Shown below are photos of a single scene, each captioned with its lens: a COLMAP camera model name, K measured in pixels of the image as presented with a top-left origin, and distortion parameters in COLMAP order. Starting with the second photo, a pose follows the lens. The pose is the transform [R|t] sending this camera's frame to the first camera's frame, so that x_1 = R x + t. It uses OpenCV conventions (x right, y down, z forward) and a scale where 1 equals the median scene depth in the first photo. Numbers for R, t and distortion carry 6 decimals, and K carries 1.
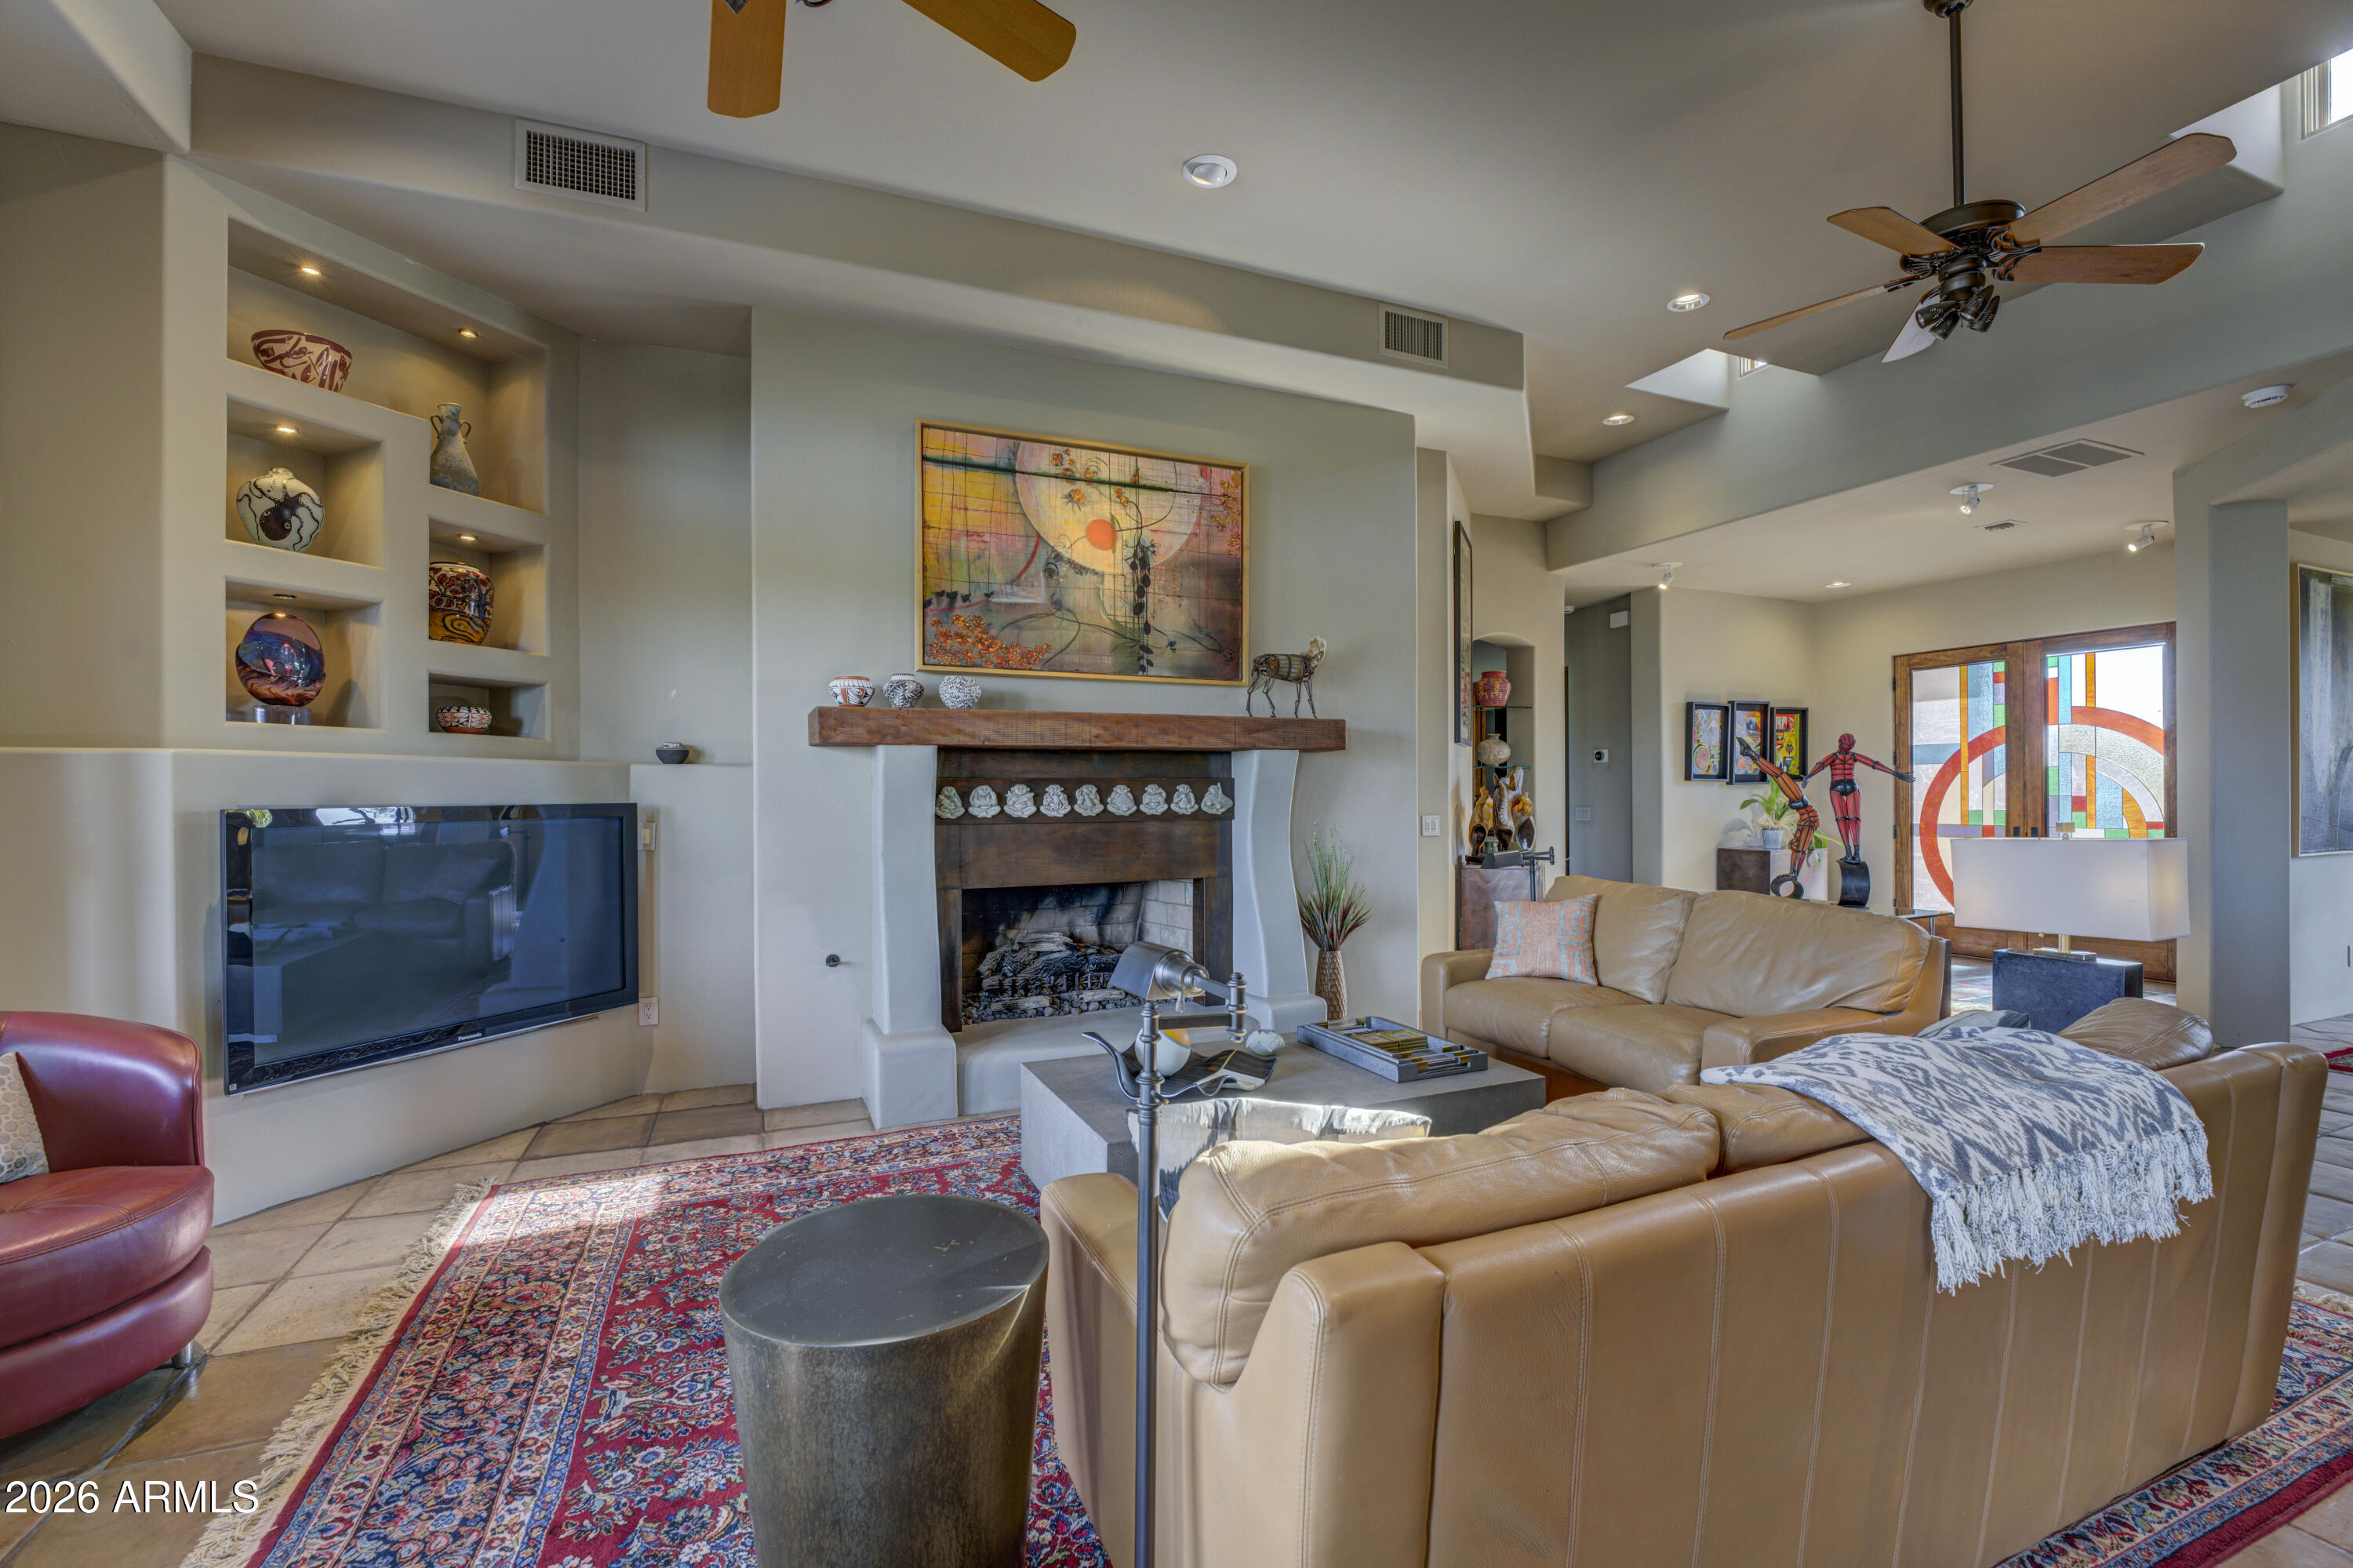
lens RADIAL K [[993.6, 0, 1175.8], [0, 993.6, 797.0], [0, 0, 1]] dist [-0.024190, 0.001896]
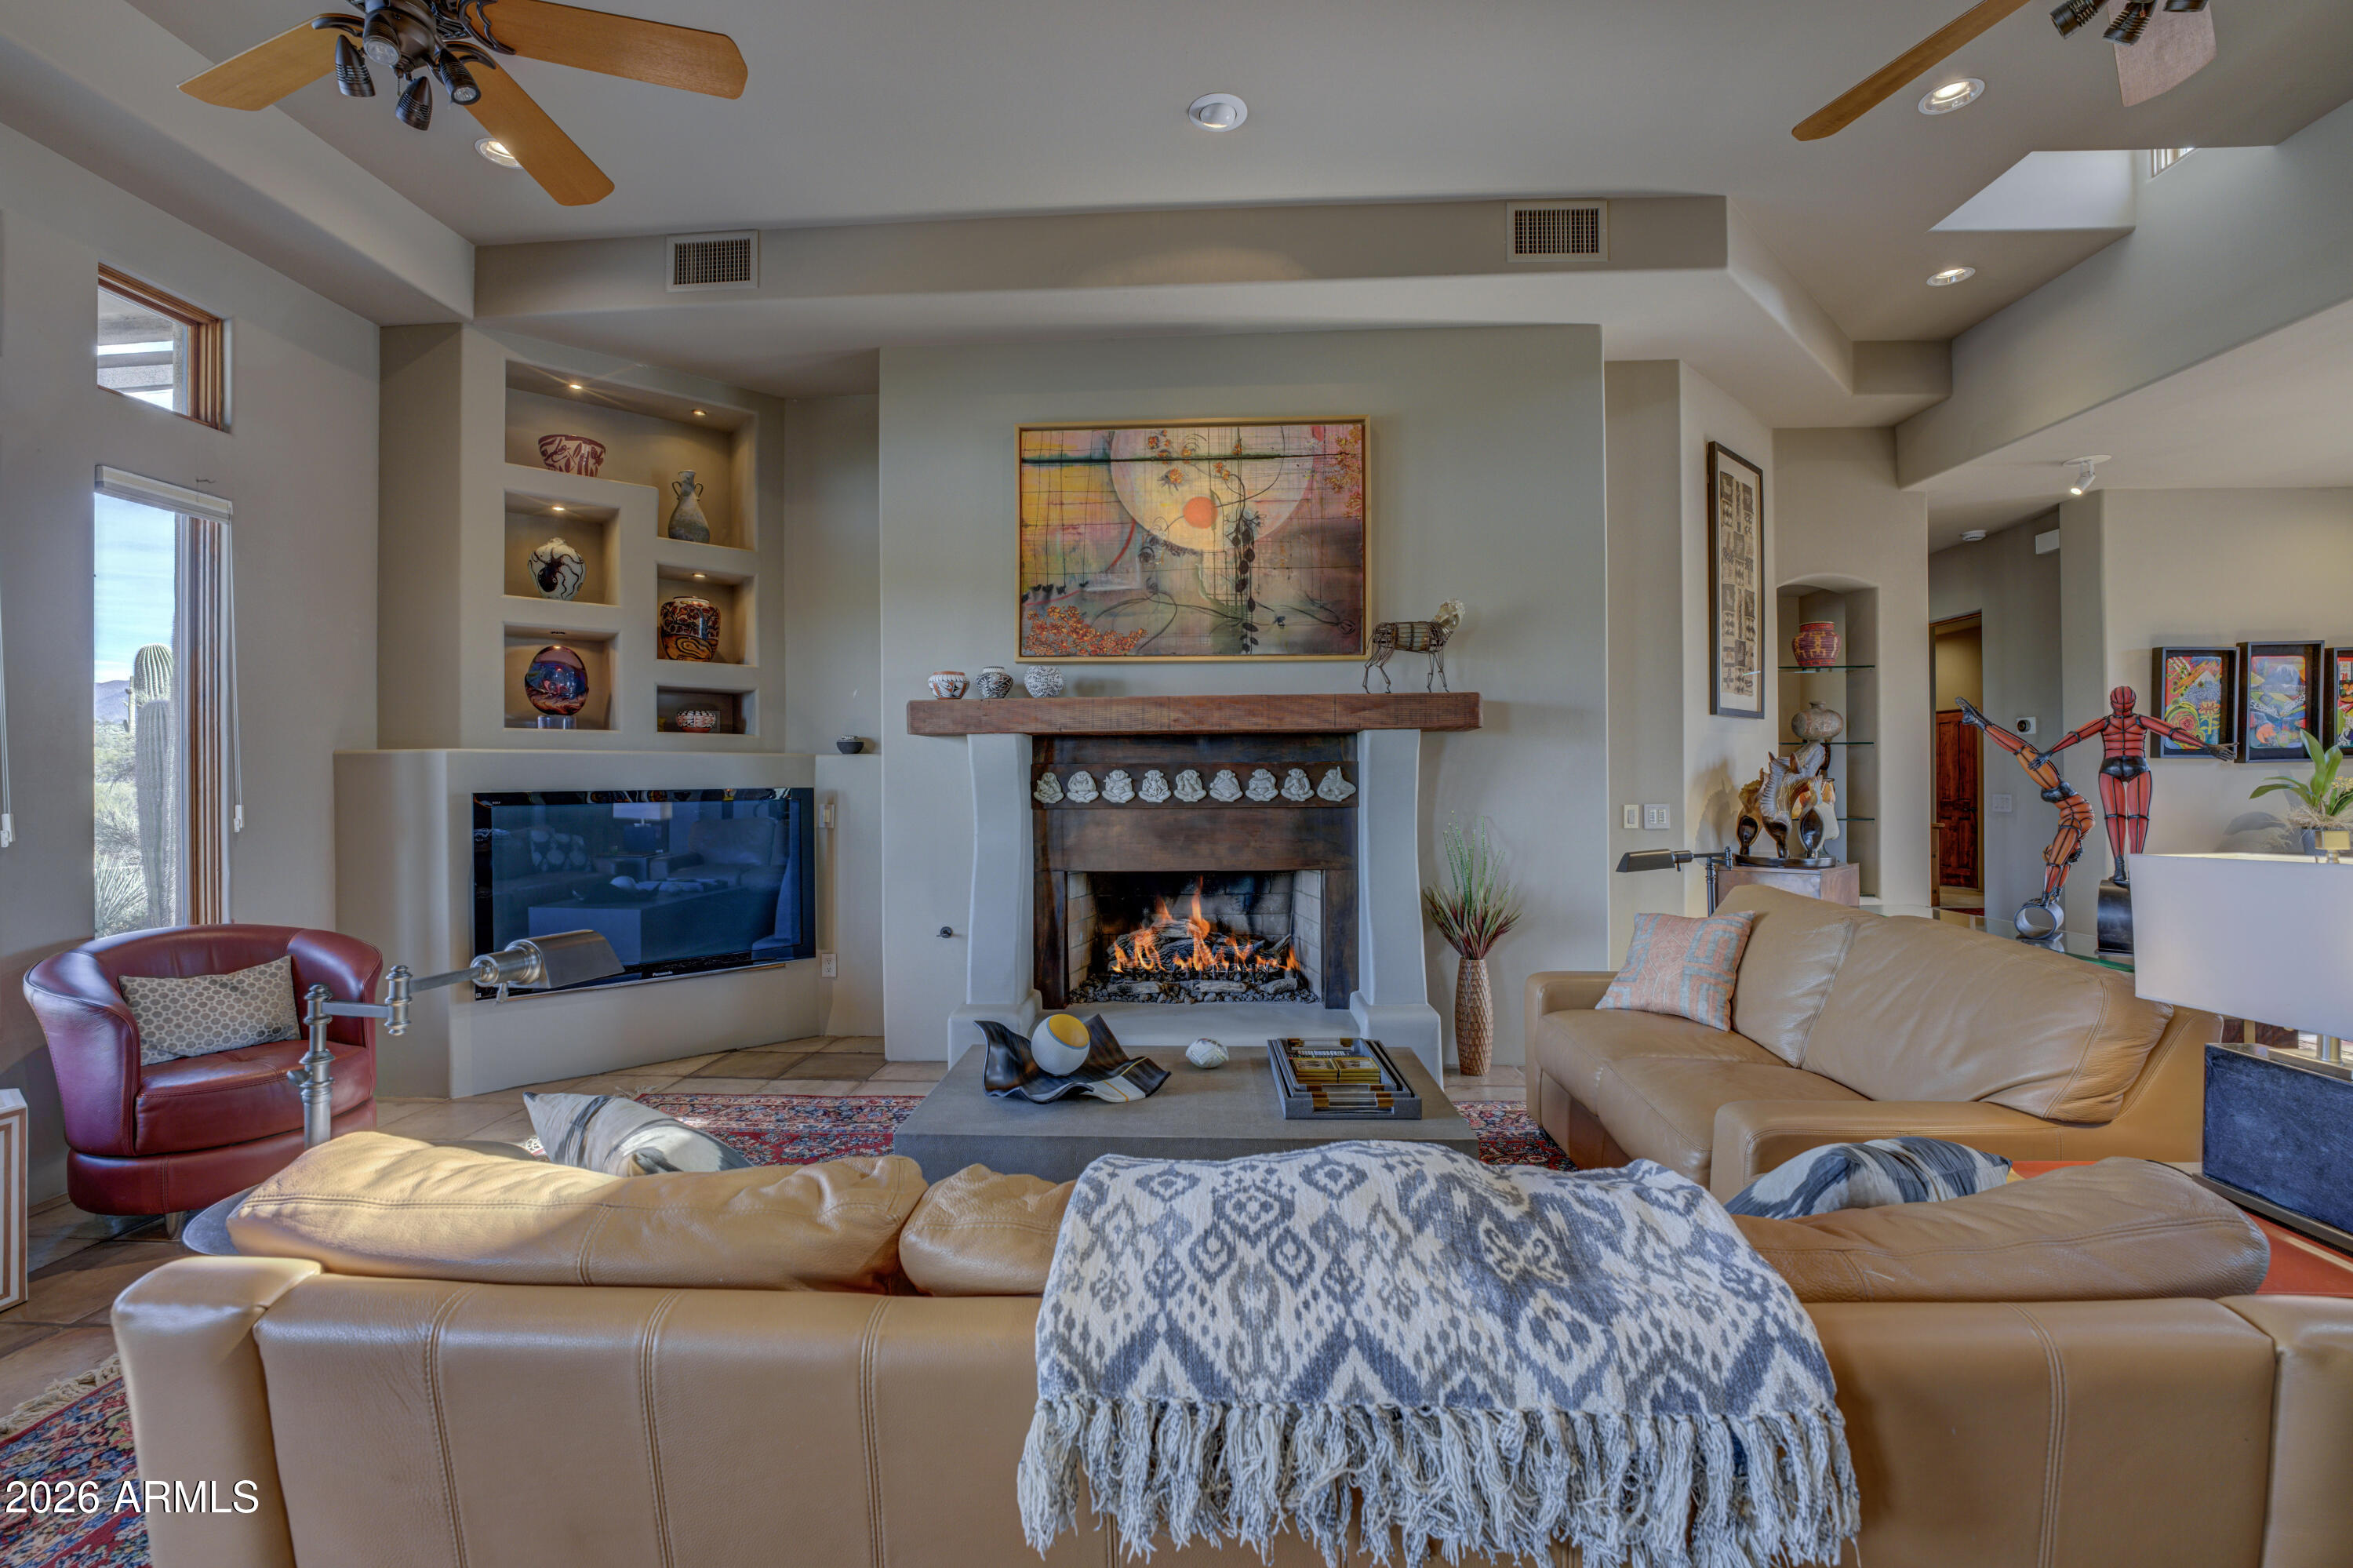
lens RADIAL K [[979.5, 0, 1185.2], [0, 979.5, 782.1], [0, 0, 1]] dist [-0.033351, 0.005828]
pose [[0.900587, -0.000333, -0.434675, 0.325583], [0.001304, 0.999997, 0.001935, -0.002269], [0.434673, -0.002309, 0.900585, 0.129939]]
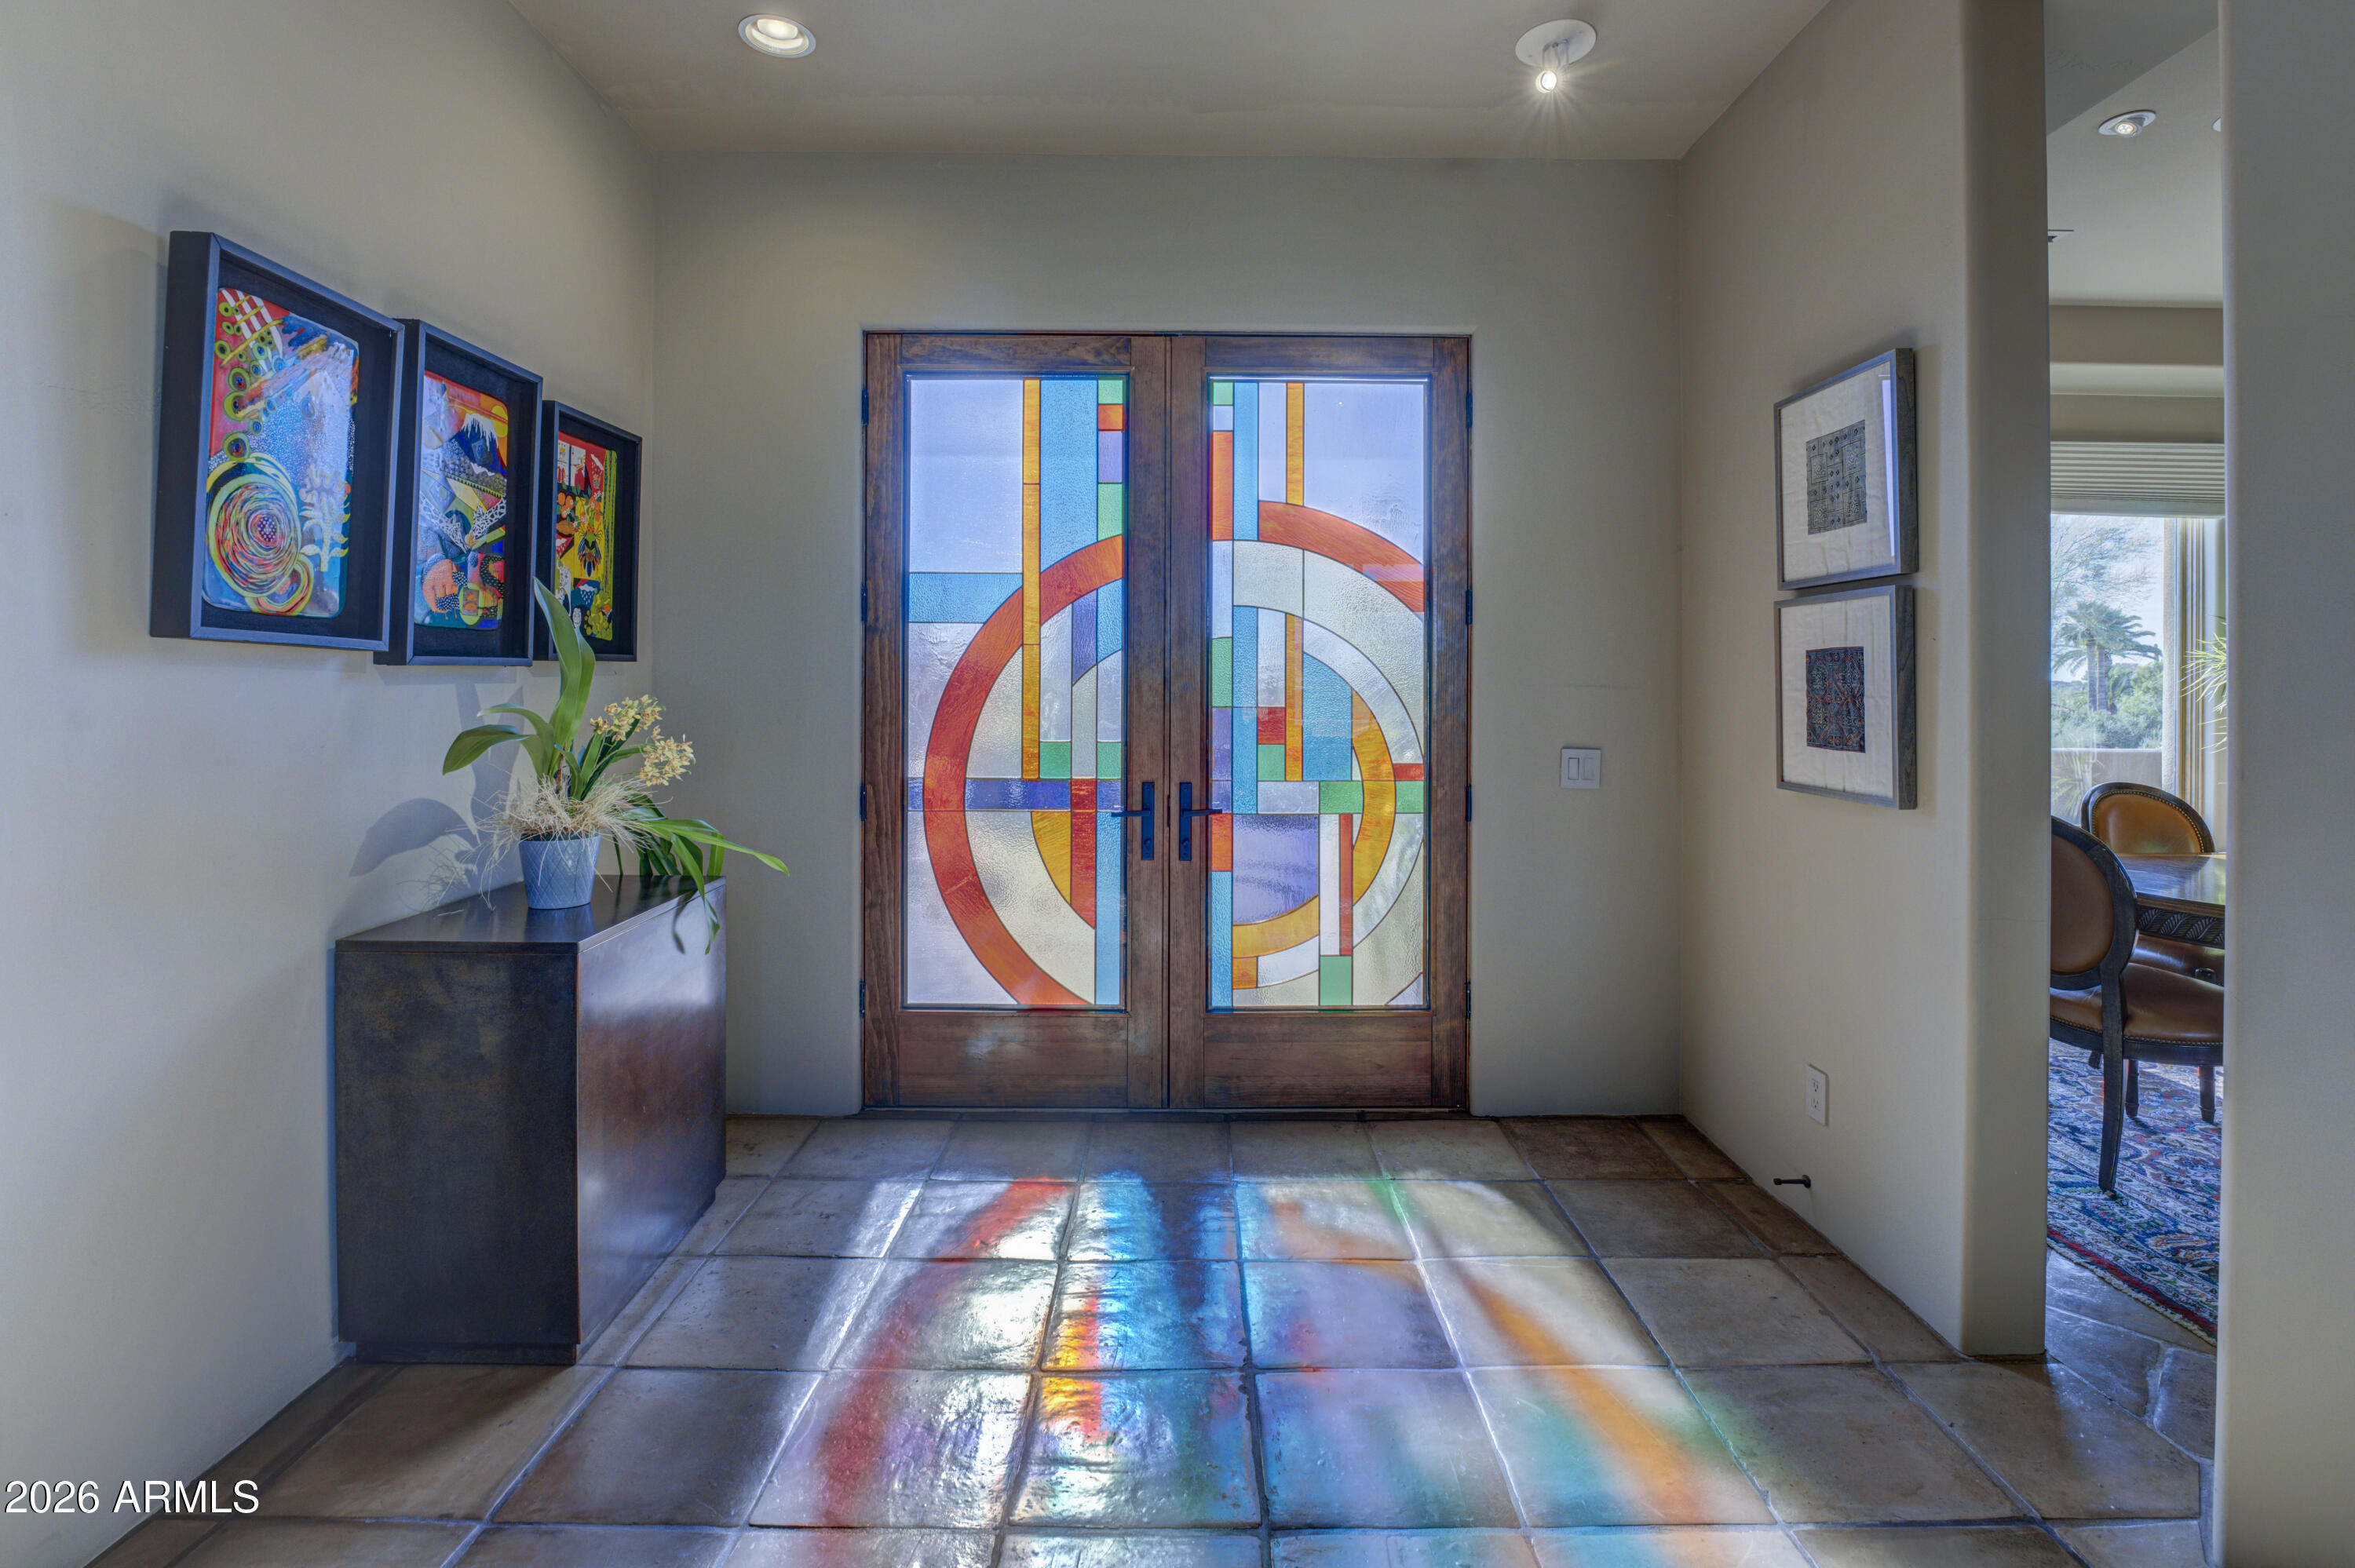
lens RADIAL K [[1118.8, 0, 1189.3], [0, 1118.8, 675.3], [0, 0, 1]] dist [-0.008282, -0.000383]
pose [[0.397619, 0.016798, 0.917397, 0.696596], [-0.008909, 0.999856, -0.014447, -0.012849], [-0.917507, -0.002429, 0.397711, 1.273630]]
